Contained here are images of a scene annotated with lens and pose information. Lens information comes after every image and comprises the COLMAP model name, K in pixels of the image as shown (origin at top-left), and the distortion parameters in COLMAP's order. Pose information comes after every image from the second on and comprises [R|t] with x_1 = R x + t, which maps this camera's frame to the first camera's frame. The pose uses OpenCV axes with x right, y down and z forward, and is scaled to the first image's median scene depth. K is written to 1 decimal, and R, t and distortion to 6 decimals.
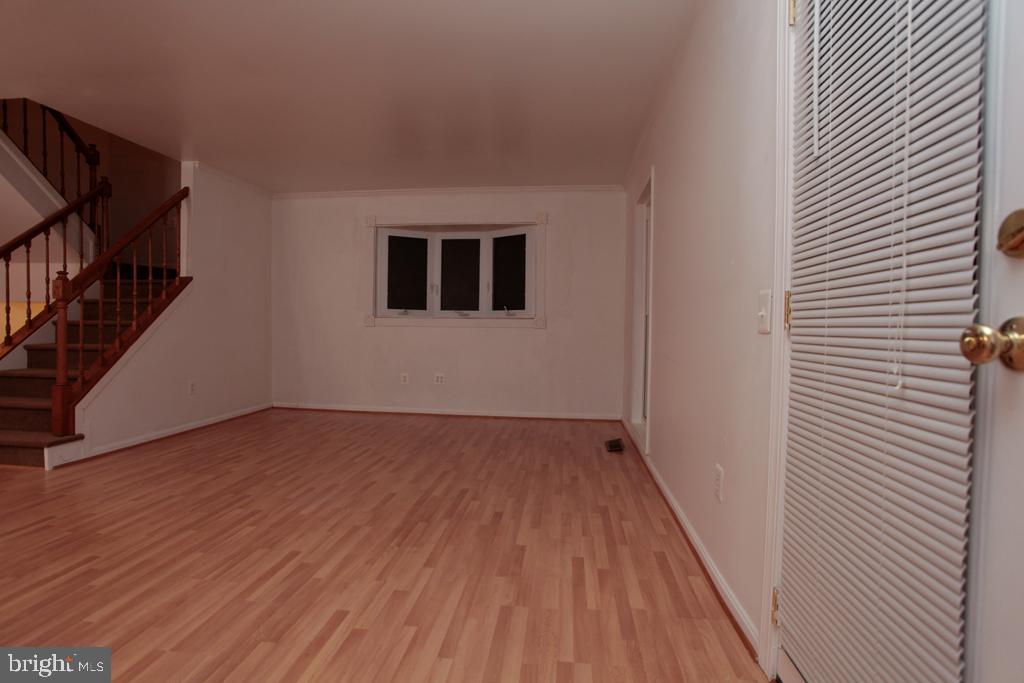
lens RADIAL K [[495.8, 0, 506.3], [0, 495.8, 343.6], [0, 0, 1]] dist [-0.075973, 0.033563]
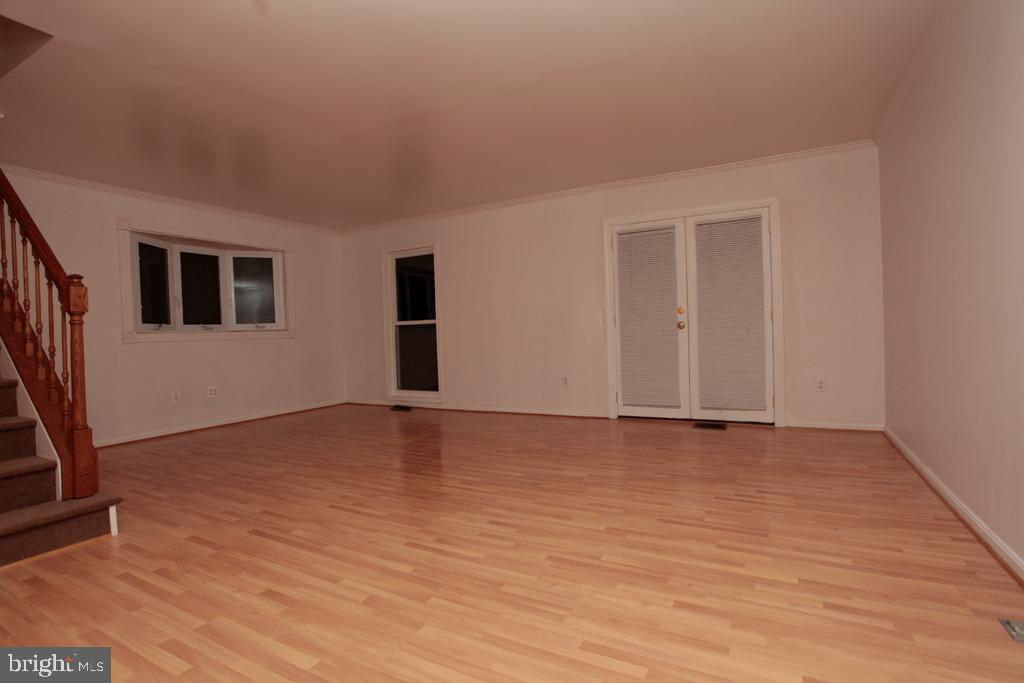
lens RADIAL K [[495.8, 0, 506.3], [0, 495.8, 343.6], [0, 0, 1]] dist [-0.075973, 0.033563]
pose [[0.371355, -0.044646, 0.927417, -0.806846], [0.063064, 0.997749, 0.022780, -0.011850], [-0.926347, 0.050027, 0.373335, 0.061671]]
